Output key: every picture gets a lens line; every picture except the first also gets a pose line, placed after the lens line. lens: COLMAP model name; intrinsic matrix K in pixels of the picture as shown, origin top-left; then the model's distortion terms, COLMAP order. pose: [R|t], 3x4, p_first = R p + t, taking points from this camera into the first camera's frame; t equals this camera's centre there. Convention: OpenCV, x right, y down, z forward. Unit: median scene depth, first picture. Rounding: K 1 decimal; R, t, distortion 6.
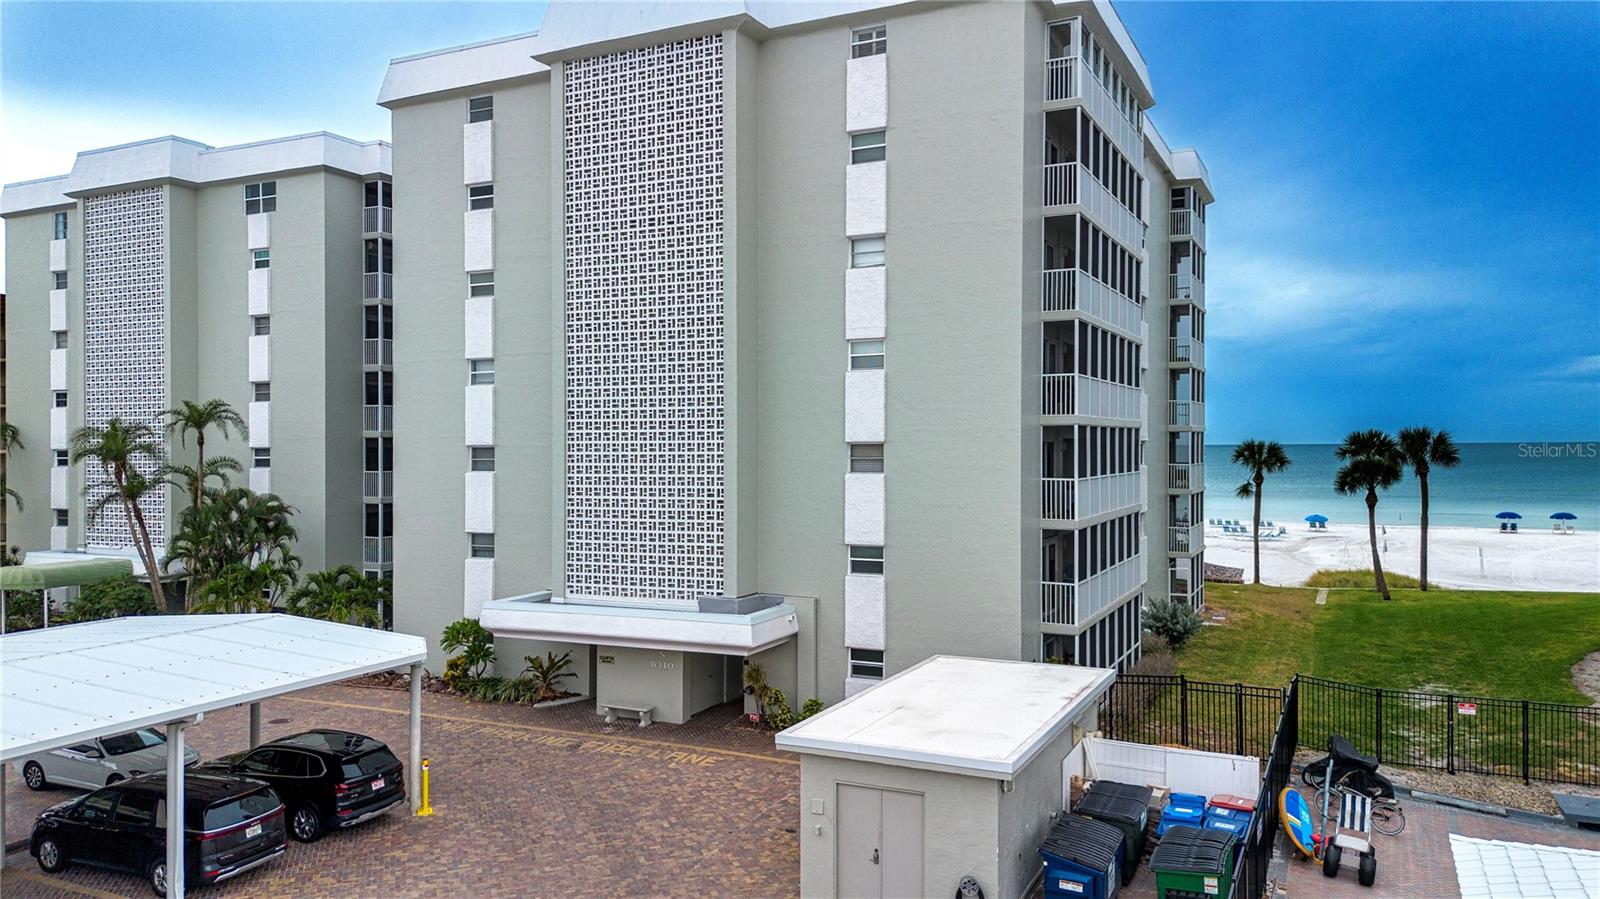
lens RADIAL K [[1148.5, 0, 800.0], [0, 1148.5, 449.5], [0, 0, 1]] dist [0.046752, -0.000394]
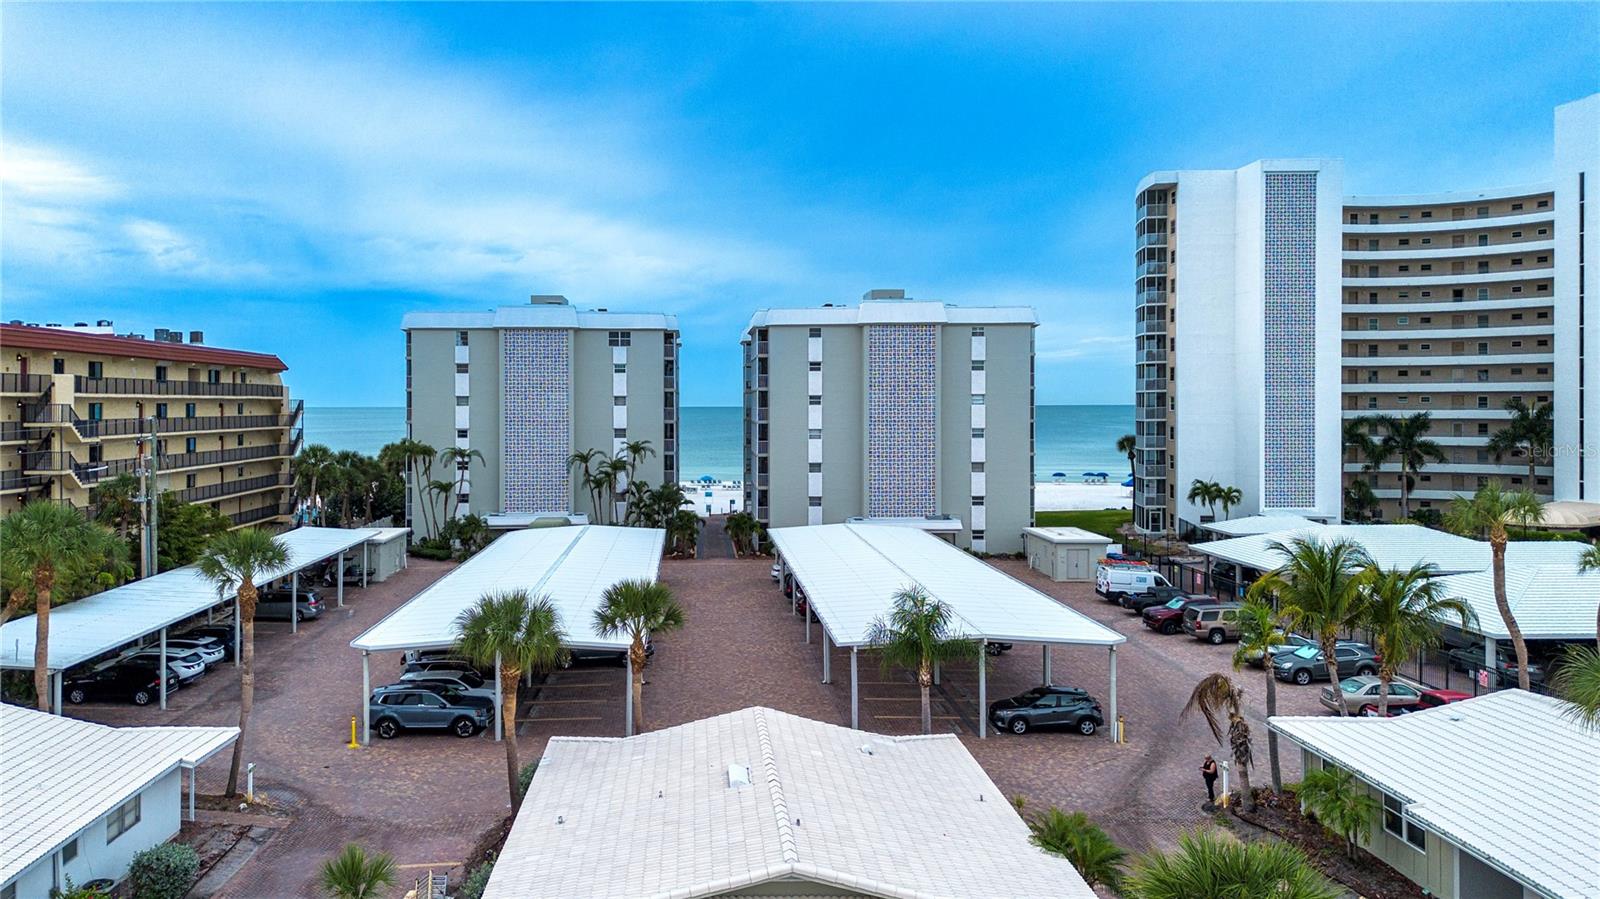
lens RADIAL K [[1154.9, 0, 716.3], [0, 1154.9, 413.0], [0, 0, 1]] dist [0.041120, 0.002299]
pose [[0.891464, 0.001372, 0.453089, -1.931639], [-0.001945, 0.999998, 0.000800, -0.136114], [-0.453087, -0.001595, 0.891465, -1.403805]]
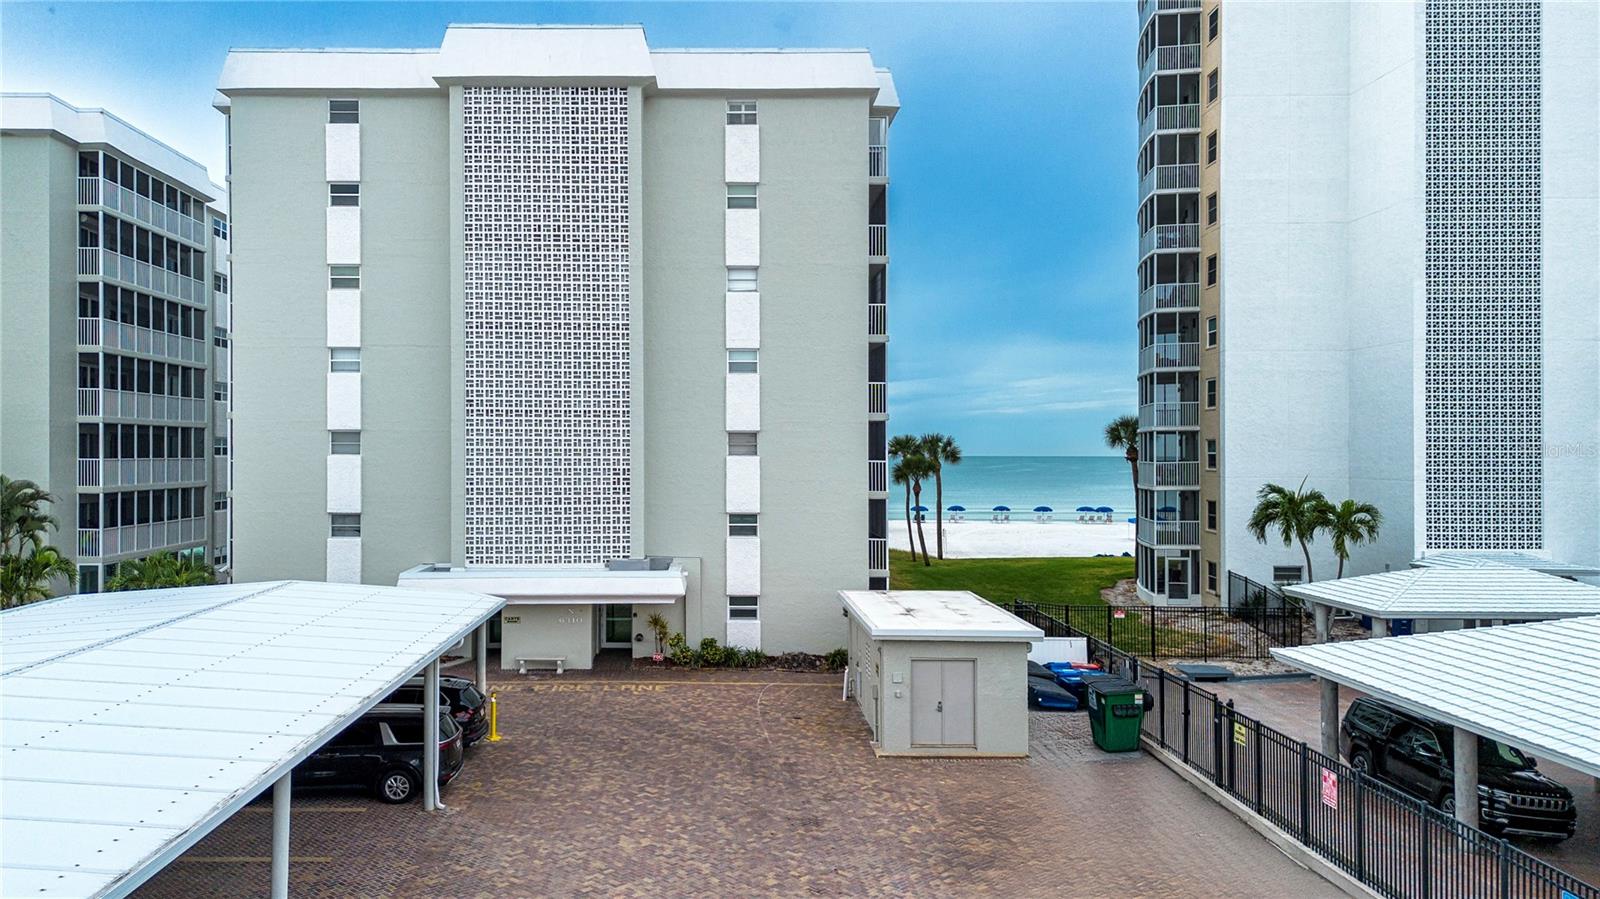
lens RADIAL K [[1176.5, 0, 710.0], [0, 1176.5, 442.7], [0, 0, 1]] dist [0.049993, -0.001811]
pose [[0.899458, 0.013296, 0.436805, -0.531546], [-0.007128, 0.999850, -0.015759, 0.026801], [-0.436950, 0.011061, 0.899418, -0.137896]]
